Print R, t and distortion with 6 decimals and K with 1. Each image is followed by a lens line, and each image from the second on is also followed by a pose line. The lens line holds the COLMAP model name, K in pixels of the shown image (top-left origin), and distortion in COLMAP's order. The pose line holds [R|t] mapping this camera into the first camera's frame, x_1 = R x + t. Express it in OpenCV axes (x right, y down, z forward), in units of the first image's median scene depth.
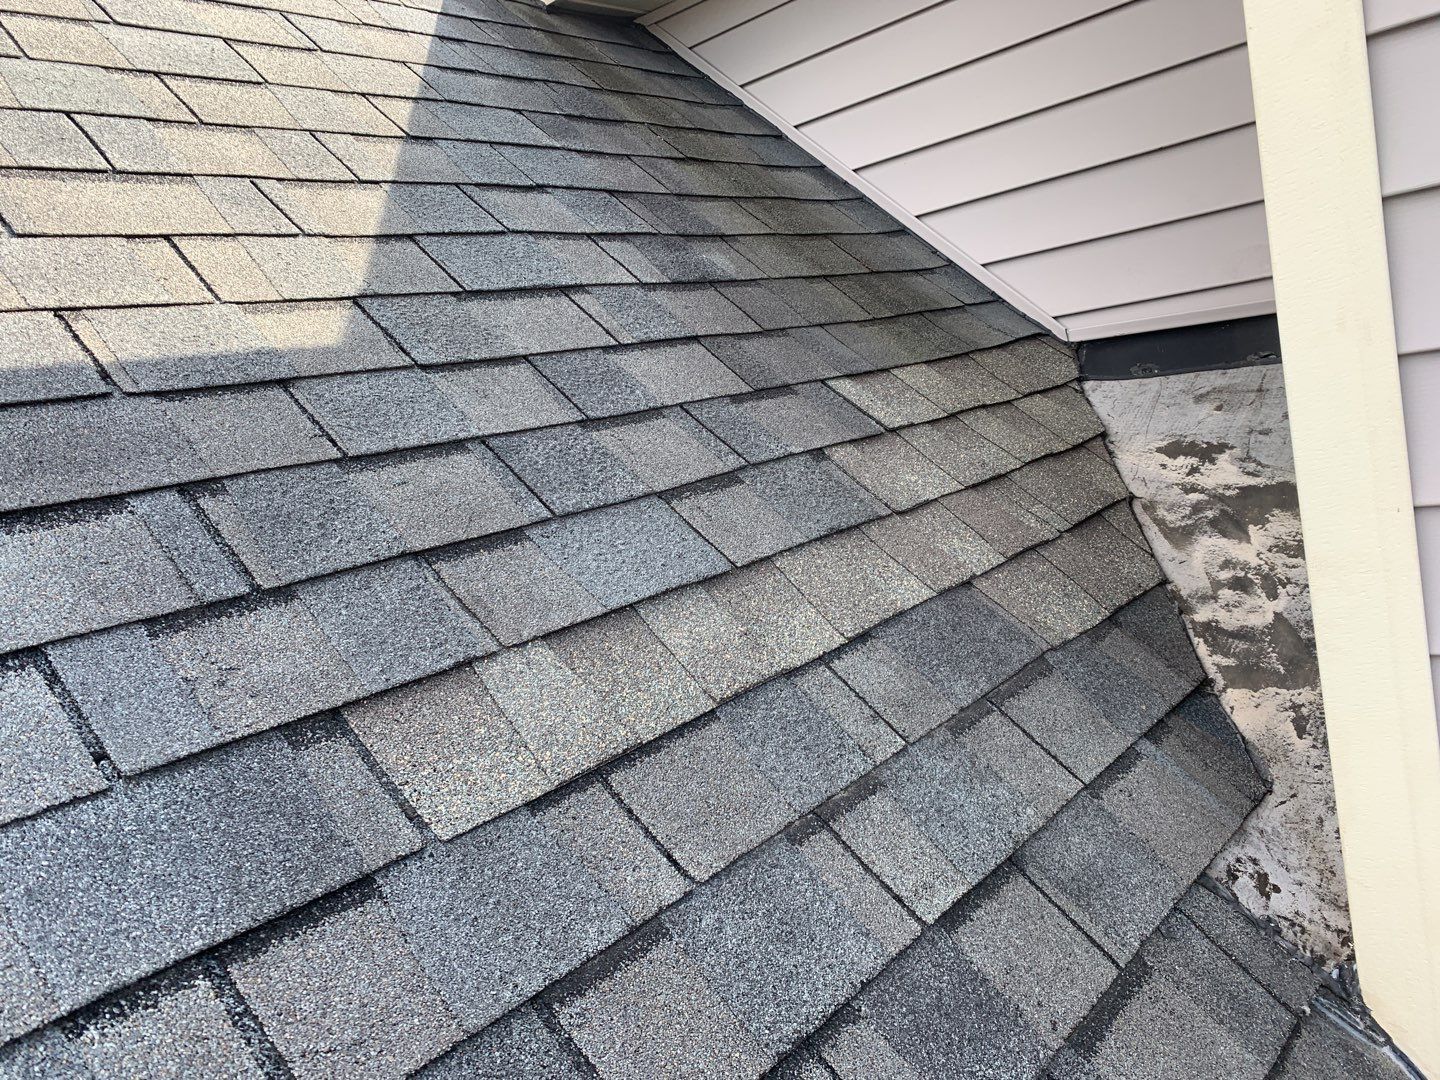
lens RADIAL K [[1128.4, 0, 721.7], [0, 1128.4, 538.1], [0, 0, 1]] dist [0.032937, -0.033893]
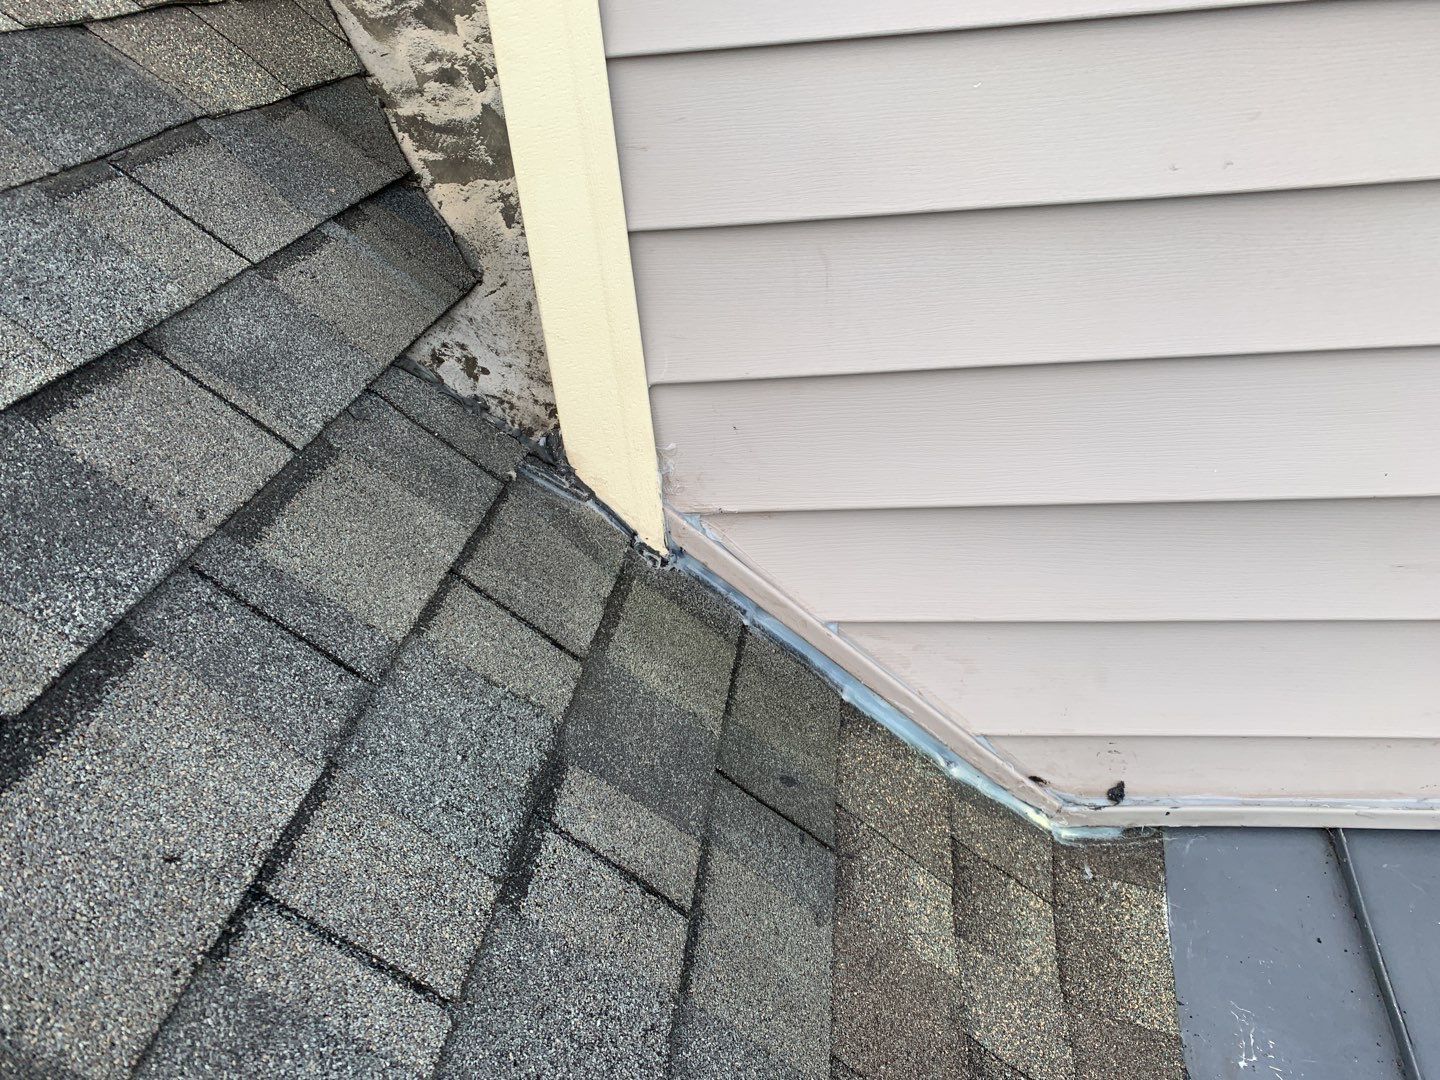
lens RADIAL K [[1128.4, 0, 705.3], [0, 1128.4, 526.7], [0, 0, 1]] dist [0.032937, -0.033893]
pose [[0.828293, -0.171794, 0.533308, 0.123876], [0.012504, 0.957265, 0.288942, 0.165073], [-0.560156, -0.232660, 0.795044, 0.139281]]
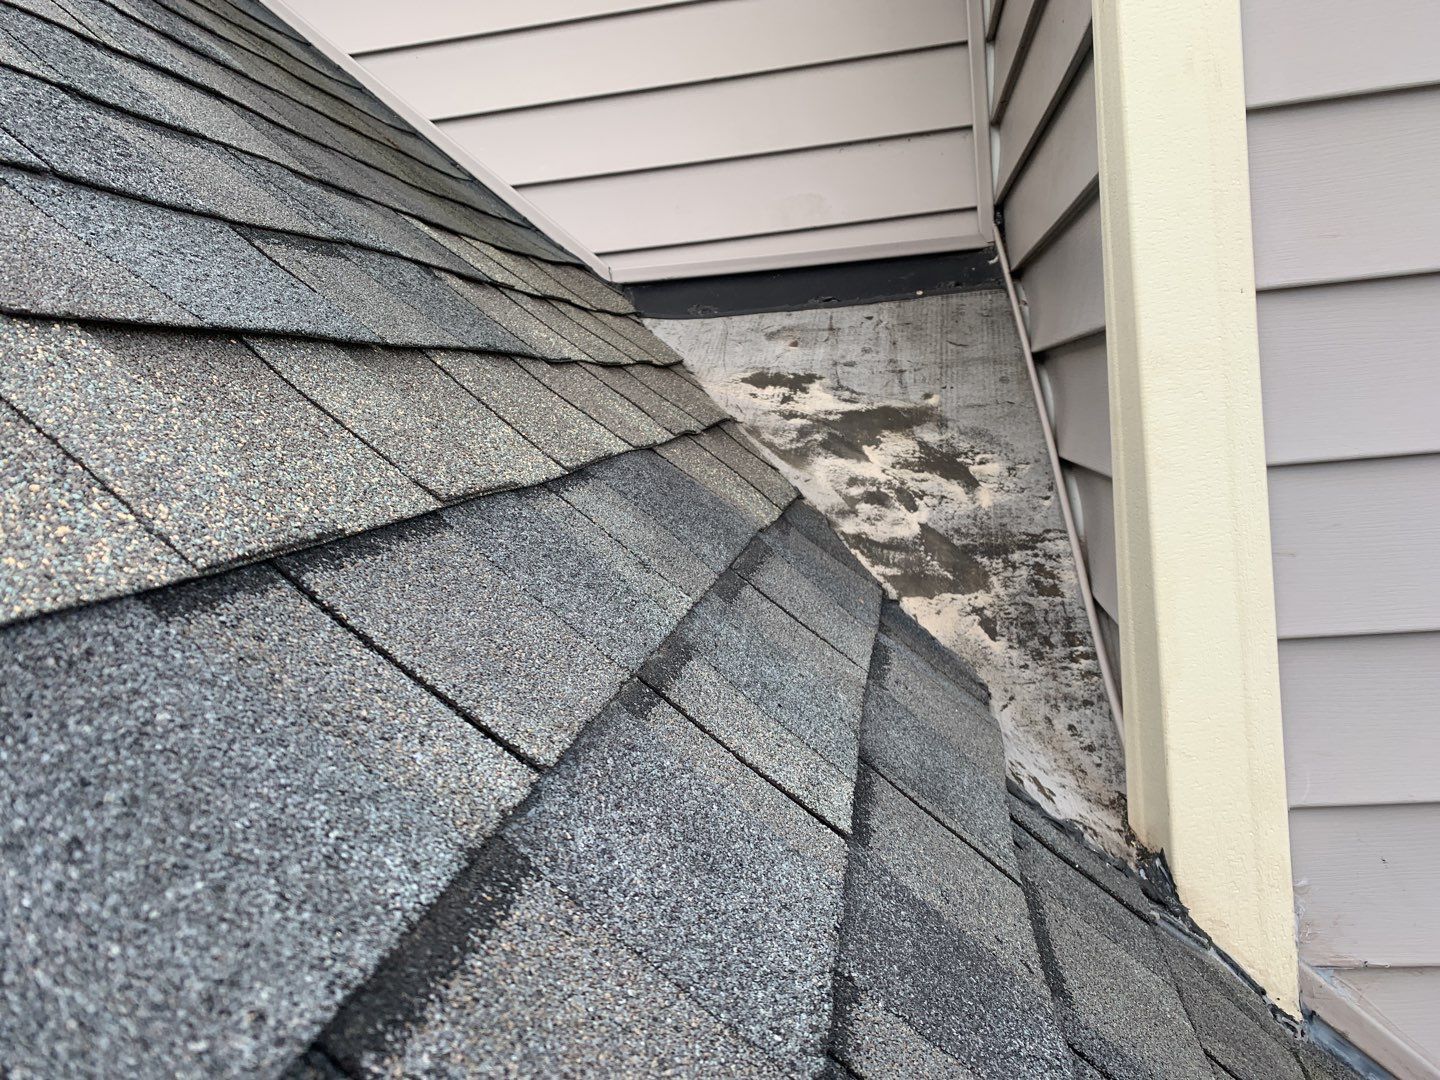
lens RADIAL K [[1128.4, 0, 728.9], [0, 1128.4, 526.9], [0, 0, 1]] dist [0.032937, -0.033893]
pose [[0.853376, 0.029017, 0.520488, -0.145305], [0.013159, 0.996932, -0.077153, 0.174608], [-0.521130, 0.072690, 0.850376, 0.400207]]
